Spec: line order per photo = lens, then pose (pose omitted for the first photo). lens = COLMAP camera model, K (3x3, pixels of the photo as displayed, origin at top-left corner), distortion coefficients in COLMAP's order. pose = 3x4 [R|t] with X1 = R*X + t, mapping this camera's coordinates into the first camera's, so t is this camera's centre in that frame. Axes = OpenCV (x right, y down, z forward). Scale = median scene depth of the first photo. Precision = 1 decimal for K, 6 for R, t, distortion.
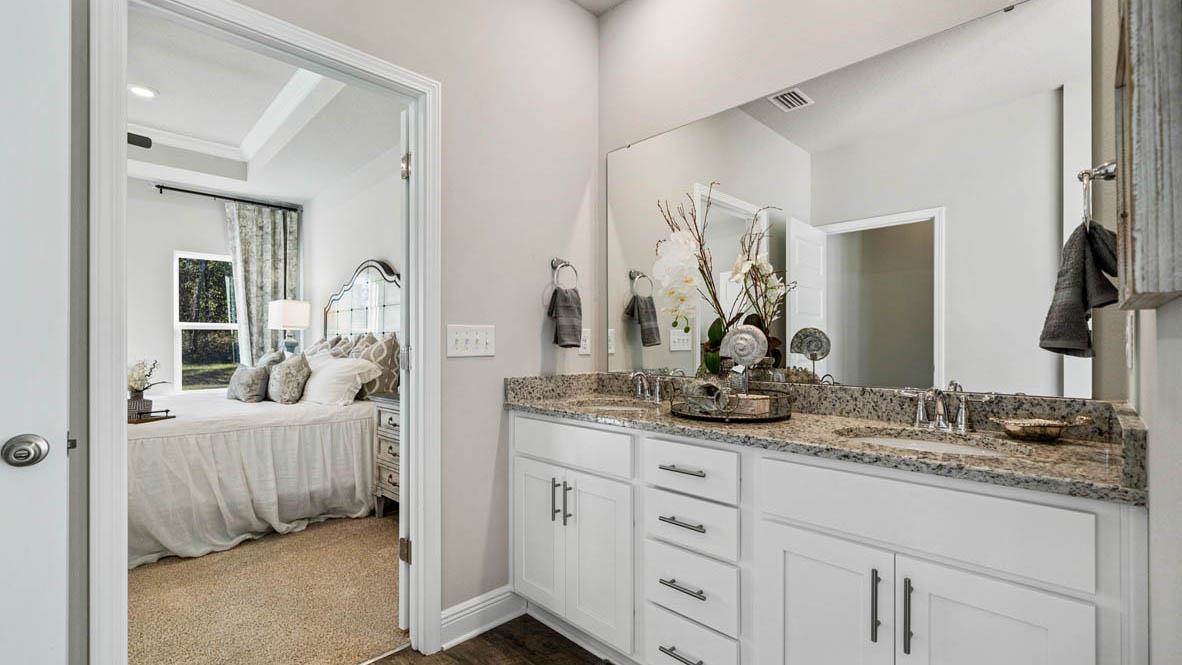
lens RADIAL K [[520.6, 0, 595.9], [0, 520.6, 341.9], [0, 0, 1]] dist [-0.001067, 0.000505]
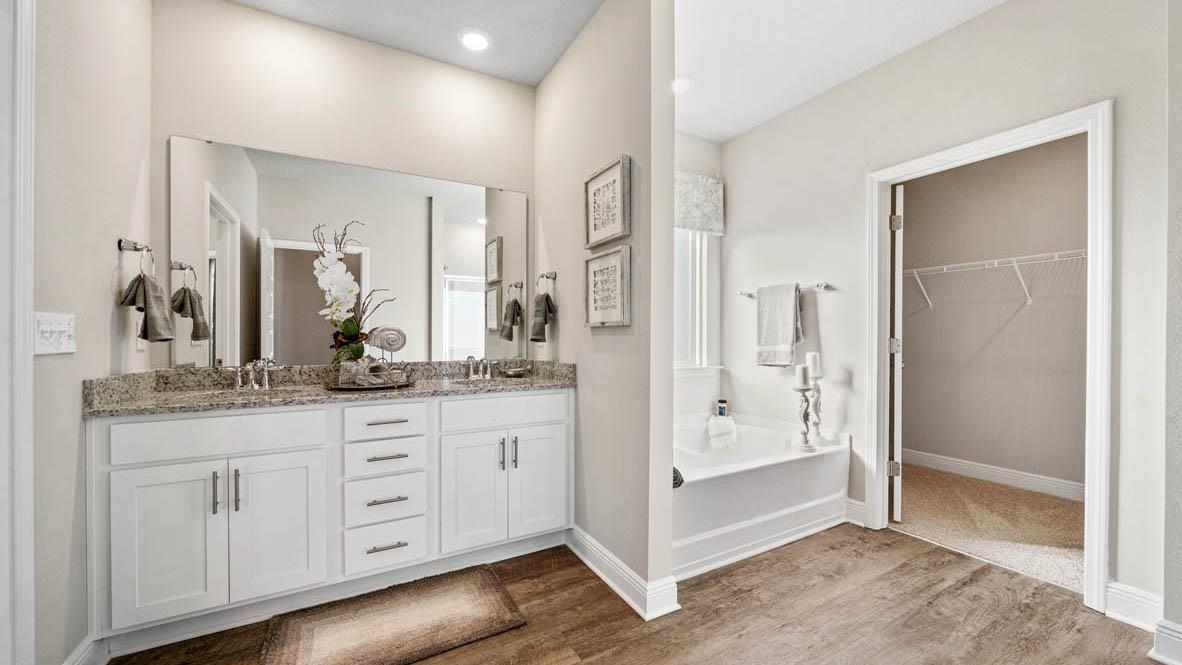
lens RADIAL K [[433.6, 0, 583.2], [0, 433.6, 339.1], [0, 0, 1]] dist [-0.000388, -0.000289]
pose [[0.287282, -0.003435, 0.957840, -0.676763], [-0.001250, 0.999991, 0.003961, 0.002585], [-0.957845, -0.002335, 0.287275, 0.081789]]
